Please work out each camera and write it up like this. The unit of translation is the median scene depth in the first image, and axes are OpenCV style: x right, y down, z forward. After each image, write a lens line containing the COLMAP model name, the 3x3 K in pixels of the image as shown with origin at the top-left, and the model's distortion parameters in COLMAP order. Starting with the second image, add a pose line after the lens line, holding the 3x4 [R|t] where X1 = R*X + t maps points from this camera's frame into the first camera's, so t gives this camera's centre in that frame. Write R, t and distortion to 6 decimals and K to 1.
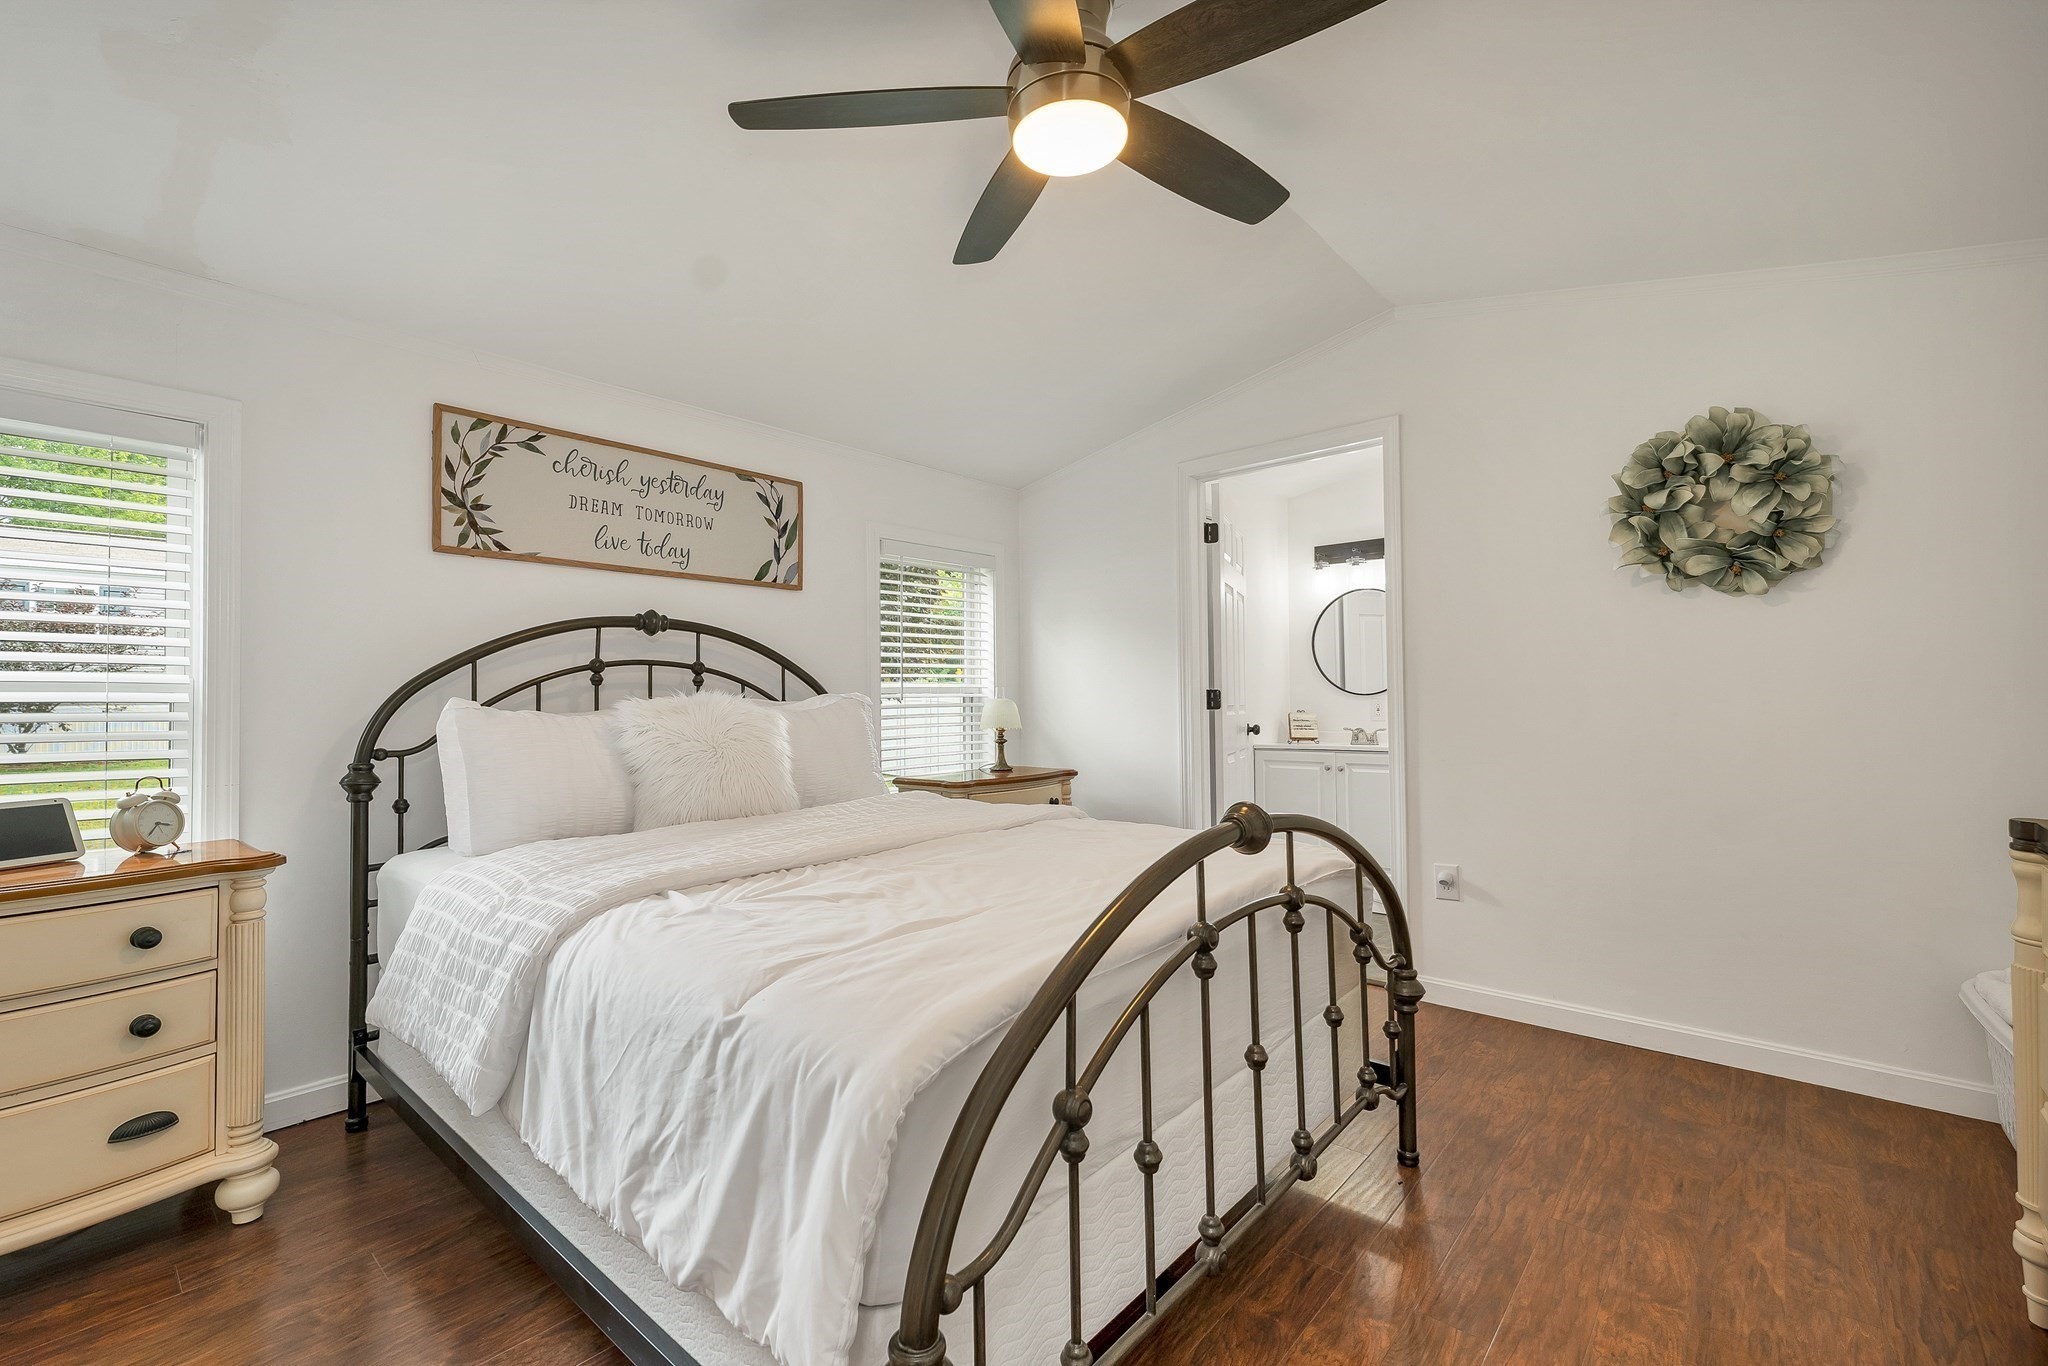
lens RADIAL K [[863.0, 0, 1000.6], [0, 863.0, 704.1], [0, 0, 1]] dist [-0.001055, -0.000148]
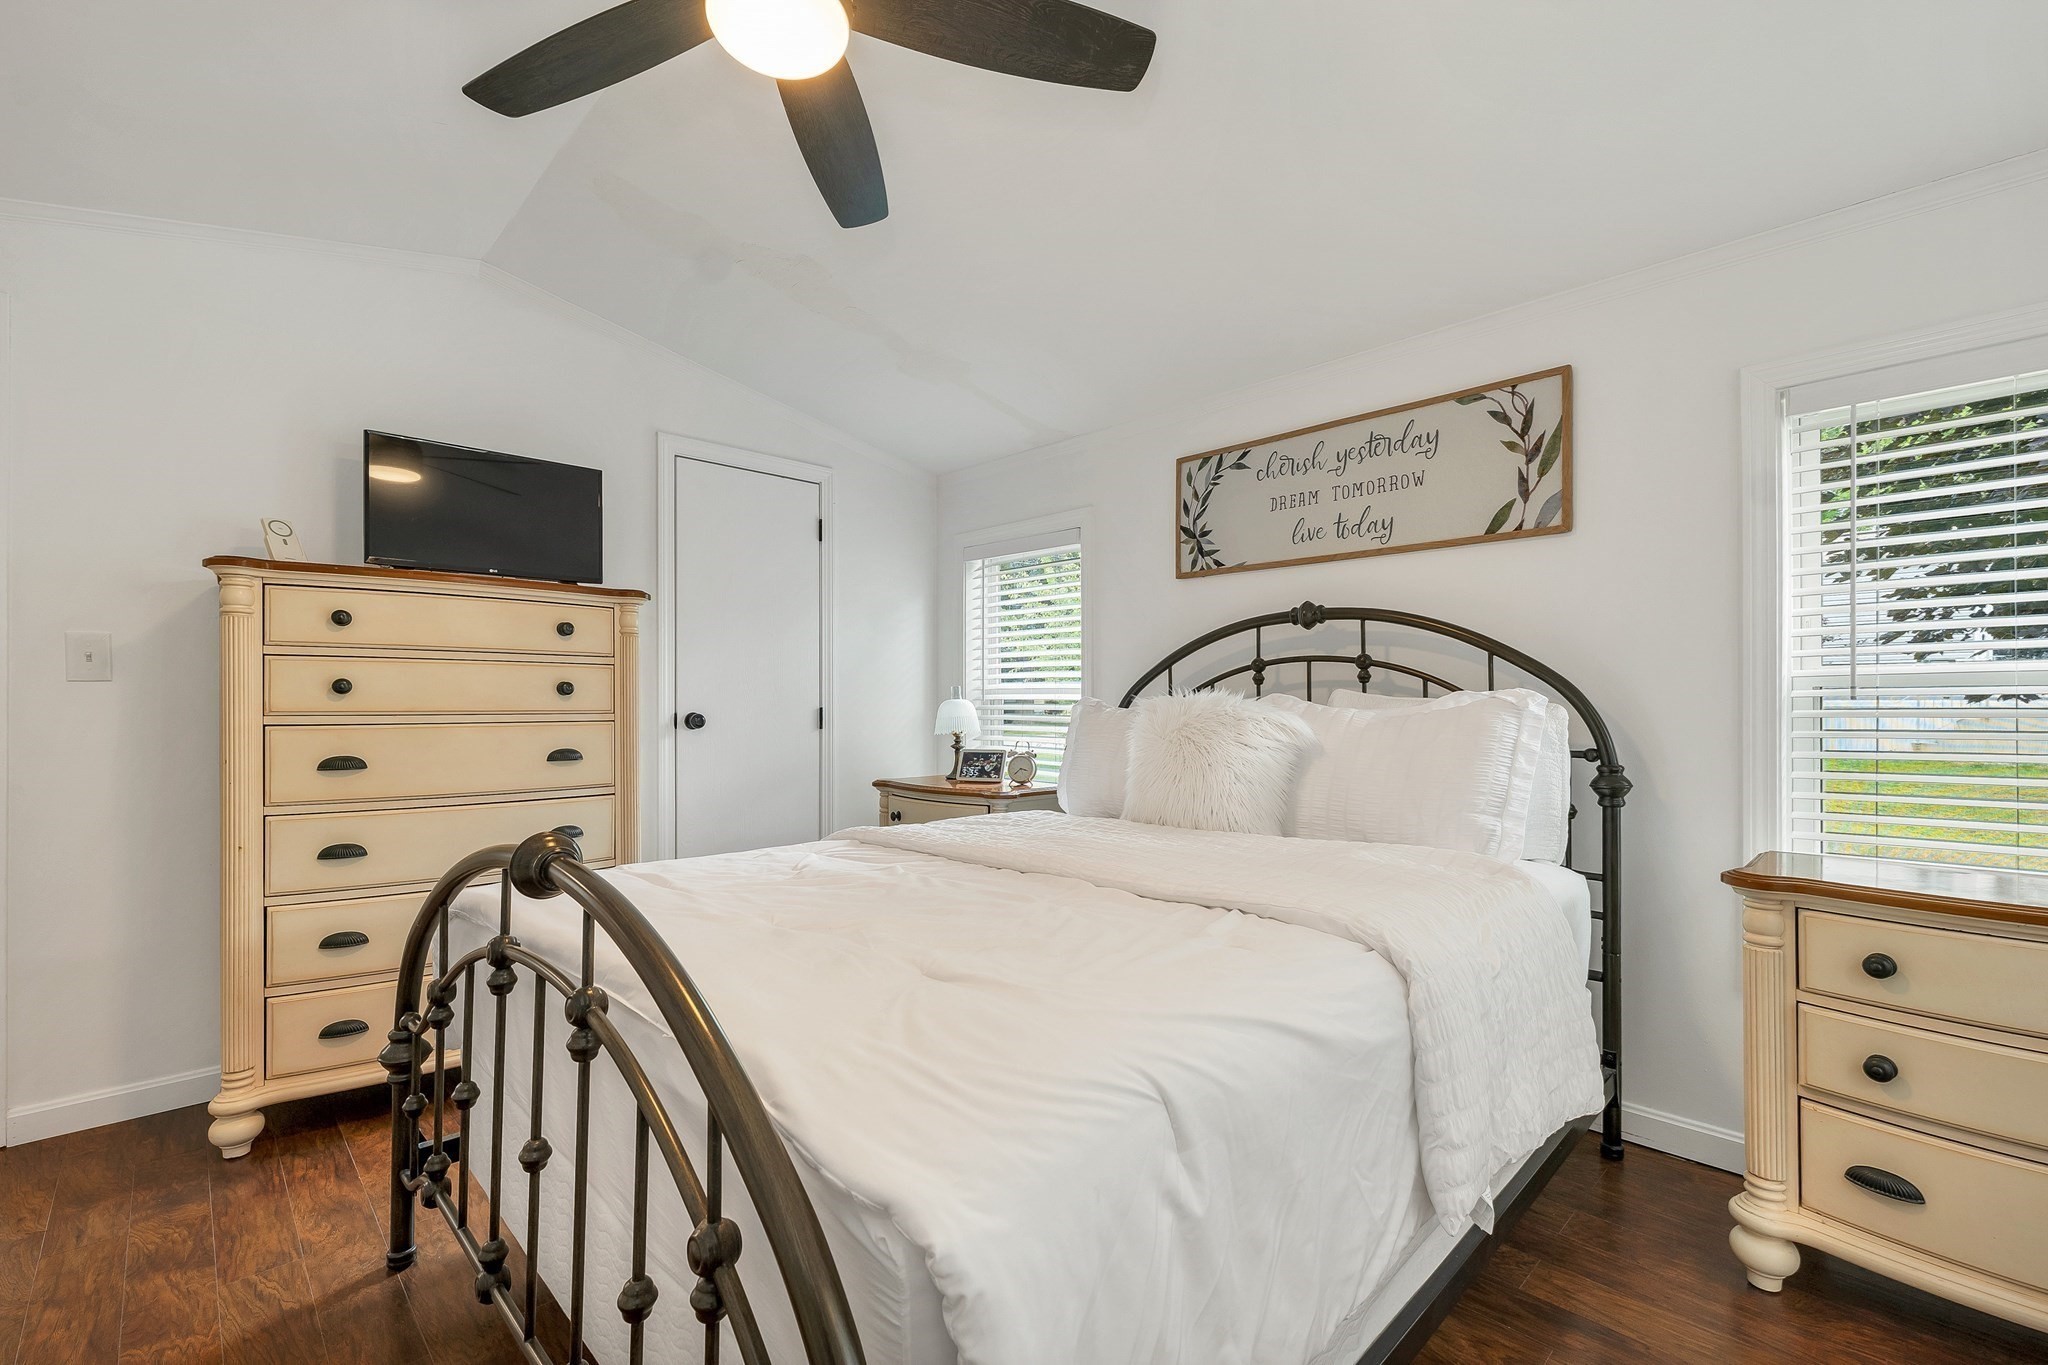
lens RADIAL K [[863.0, 0, 1000.6], [0, 863.0, 703.6], [0, 0, 1]] dist [-0.001055, -0.000148]
pose [[-0.059800, -0.001089, -0.998210, 0.524530], [-0.014406, 0.999896, -0.000228, 0.004334], [0.998106, 0.014367, -0.059810, 0.730683]]
